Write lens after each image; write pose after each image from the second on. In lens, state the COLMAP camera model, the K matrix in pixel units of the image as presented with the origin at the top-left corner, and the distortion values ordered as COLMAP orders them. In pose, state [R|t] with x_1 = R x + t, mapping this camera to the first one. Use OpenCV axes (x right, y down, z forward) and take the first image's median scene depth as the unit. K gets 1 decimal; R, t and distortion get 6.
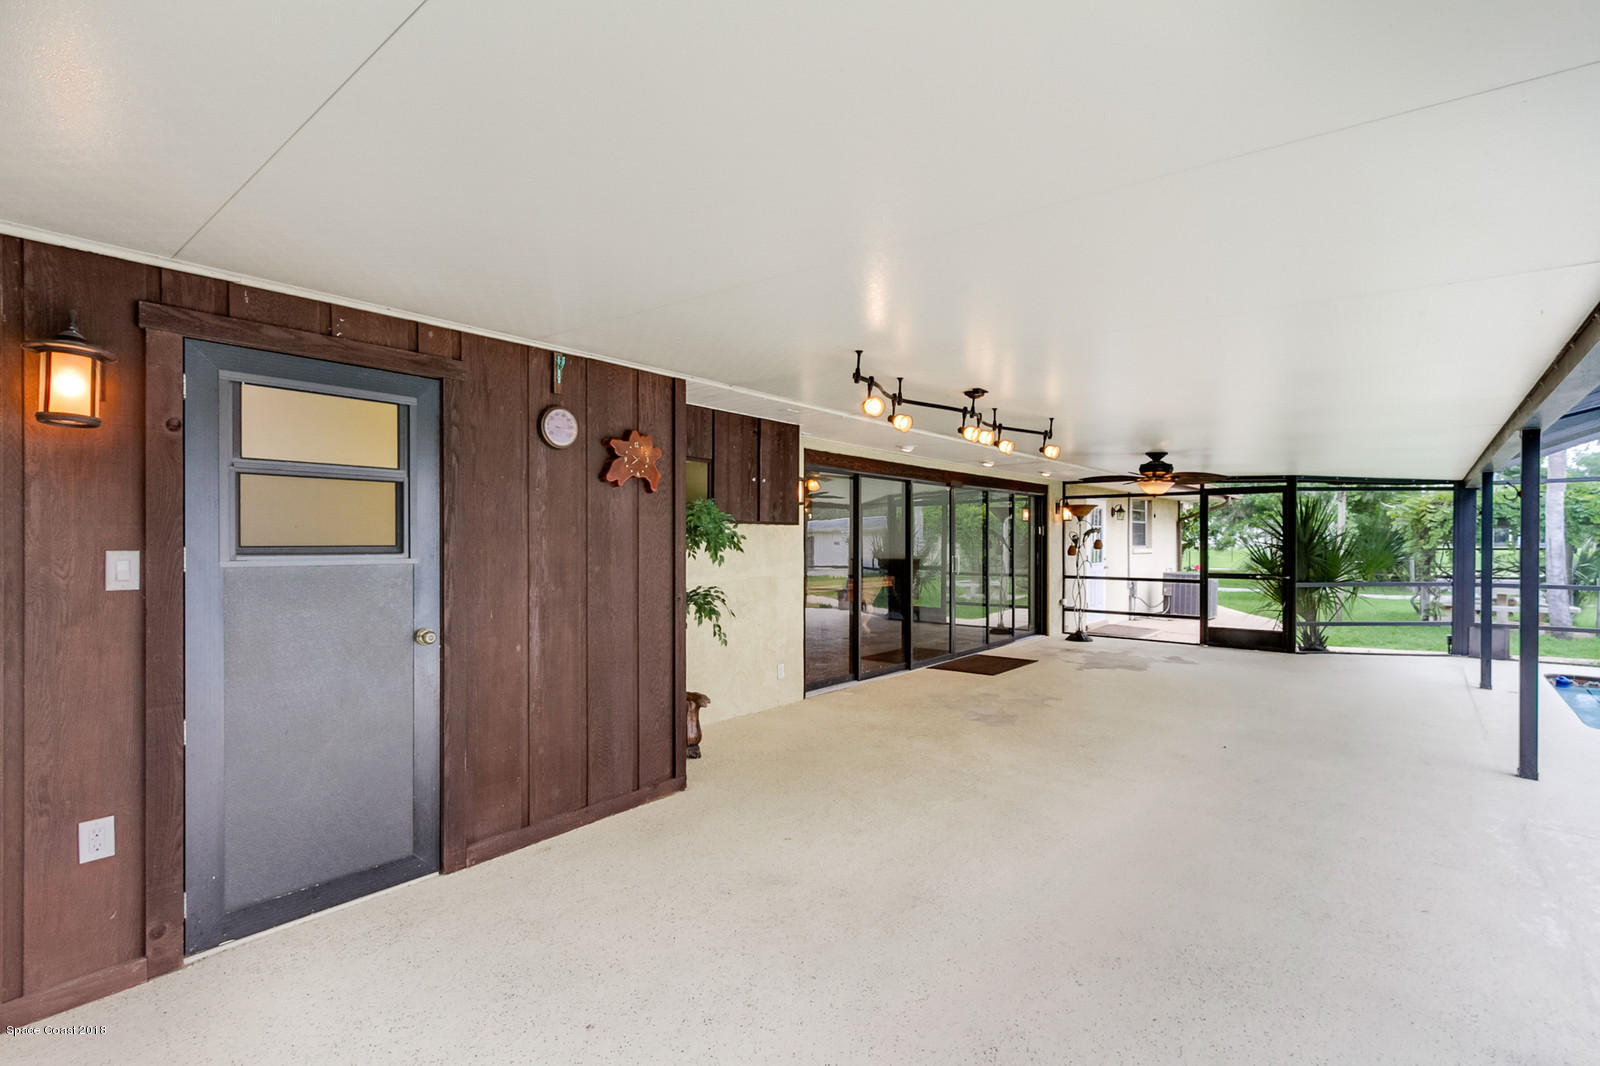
lens RADIAL K [[730.3, 0, 800.0], [0, 730.3, 533.0], [0, 0, 1]] dist [0.001116, -0.000013]
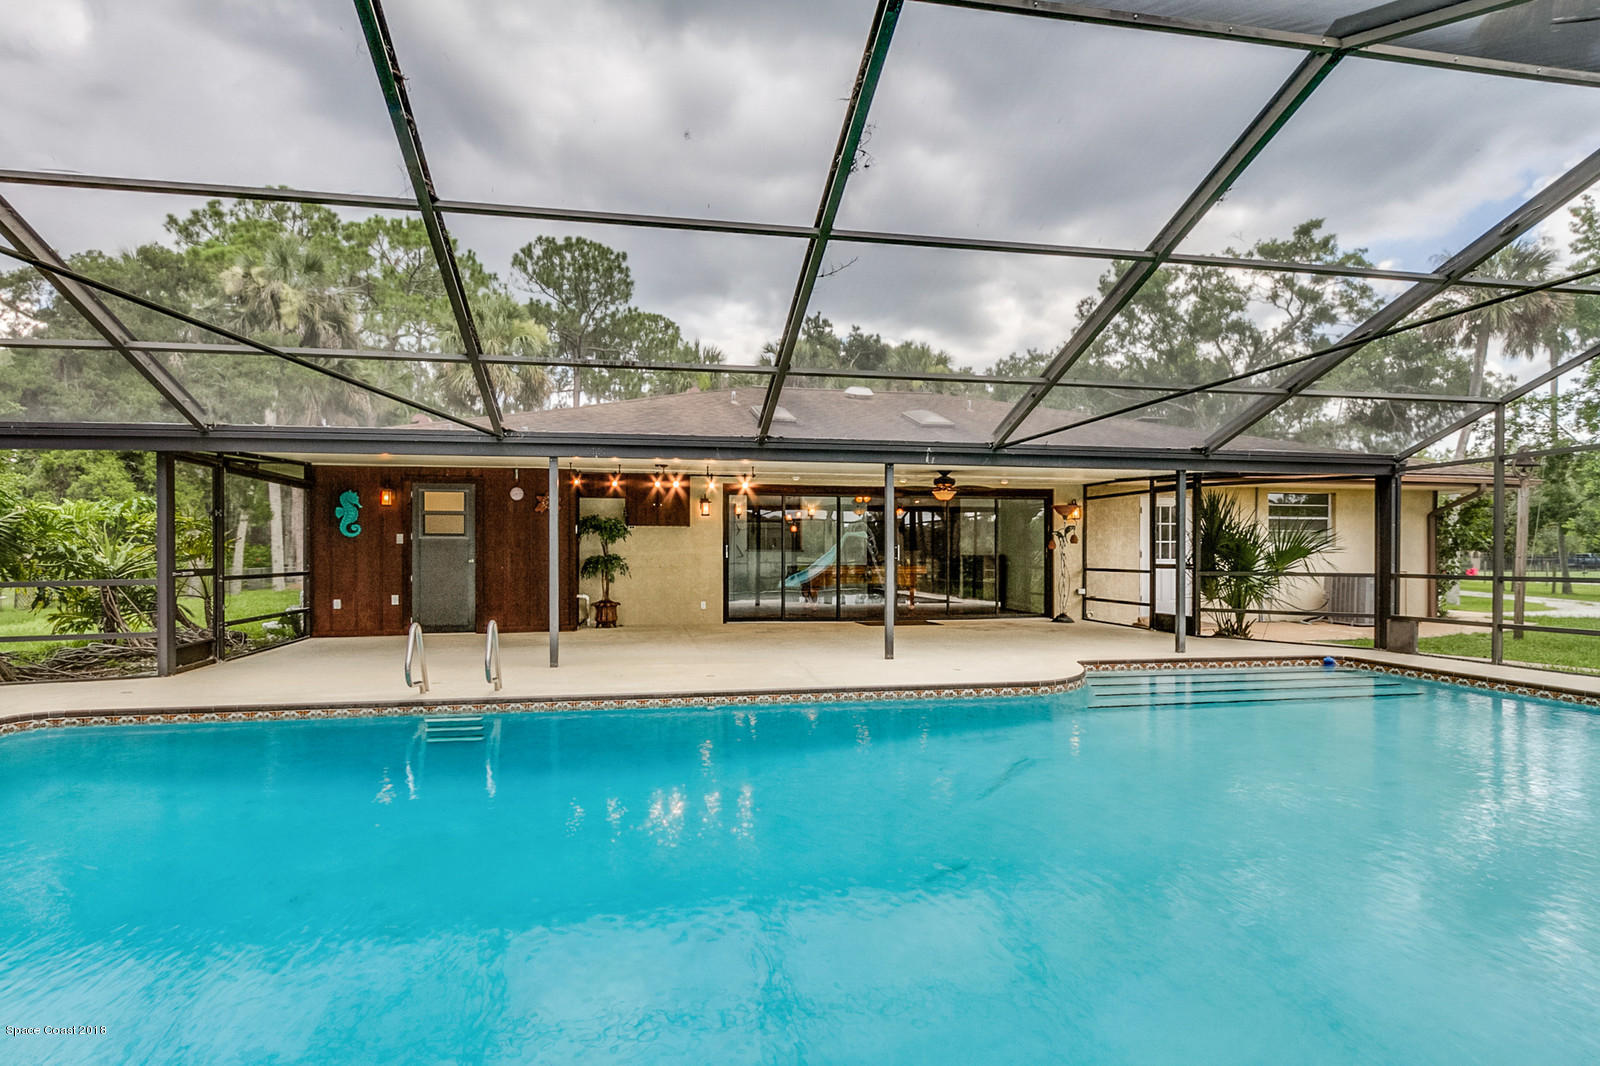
lens RADIAL K [[838.4, 0, 800.0], [0, 838.4, 533.0], [0, 0, 1]] dist [0.010930, 0.001129]
pose [[0.769824, -0.018784, -0.637980, 2.659842], [0.005984, 0.999735, -0.022215, 0.094191], [0.638228, 0.013284, 0.769733, -0.857297]]
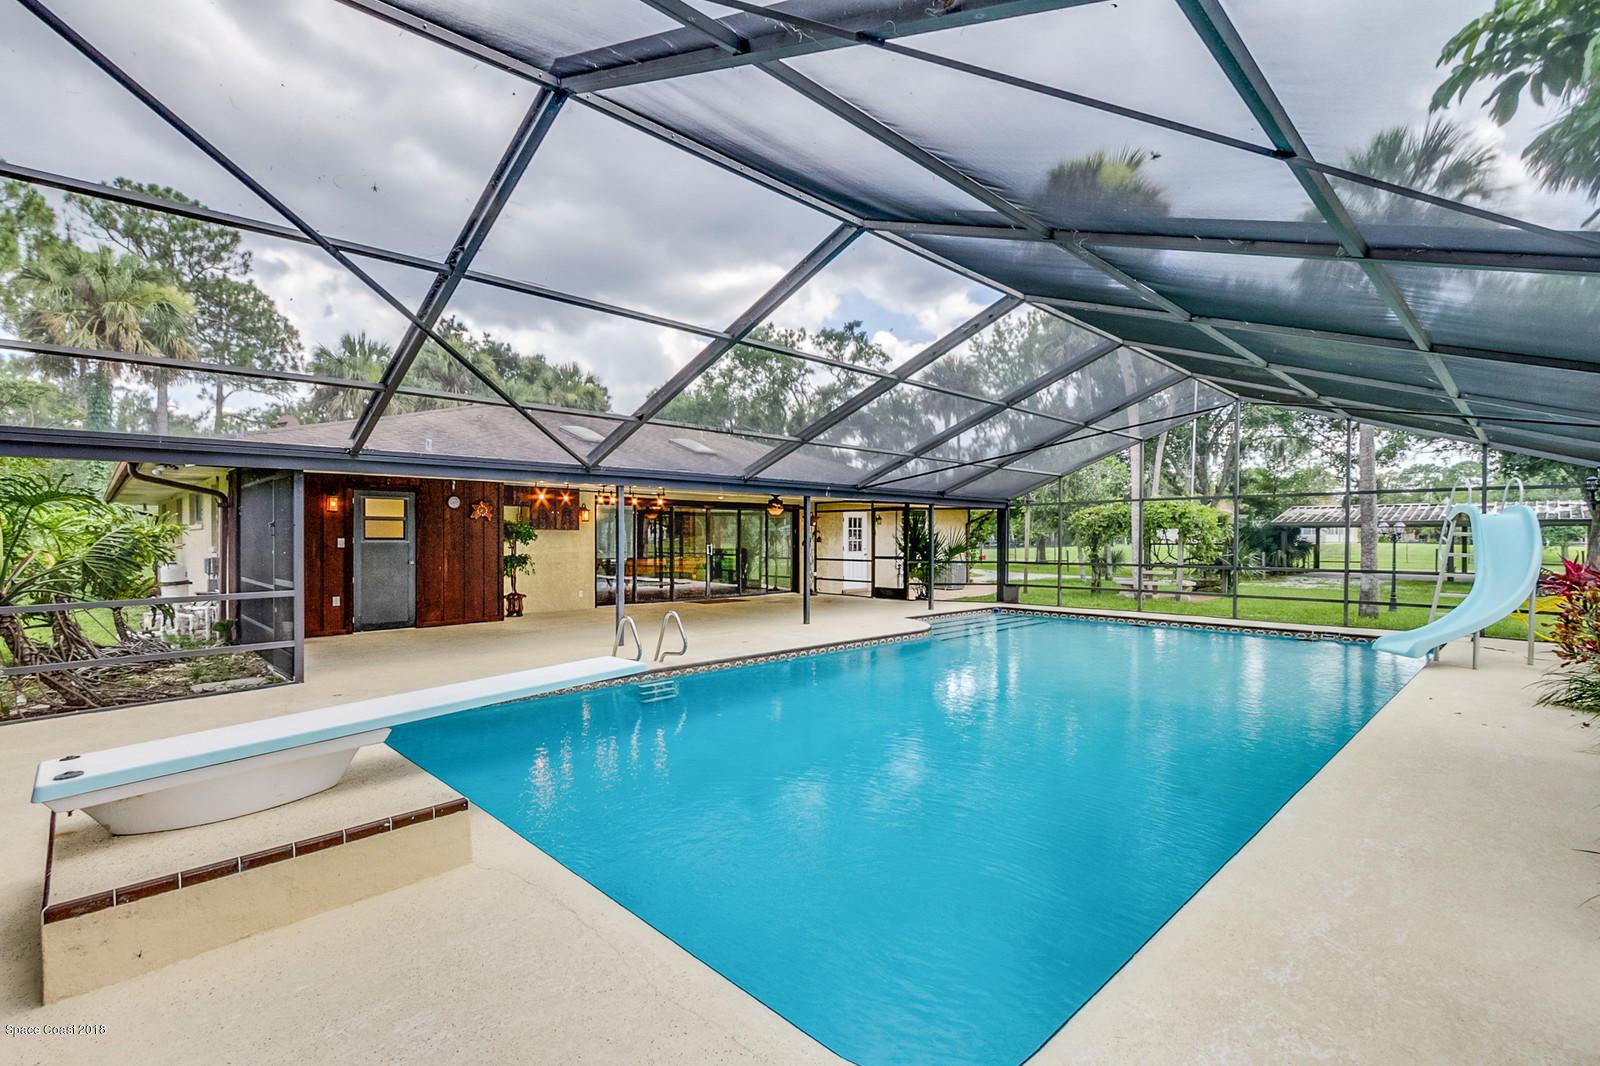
lens RADIAL K [[730.3, 0, 800.0], [0, 730.3, 533.0], [0, 0, 1]] dist [0.001116, -0.000013]
pose [[0.995027, -0.002782, -0.099571, 1.545705], [0.002726, 0.999996, -0.000695, 0.001657], [0.099573, 0.000421, 0.995030, -2.117018]]
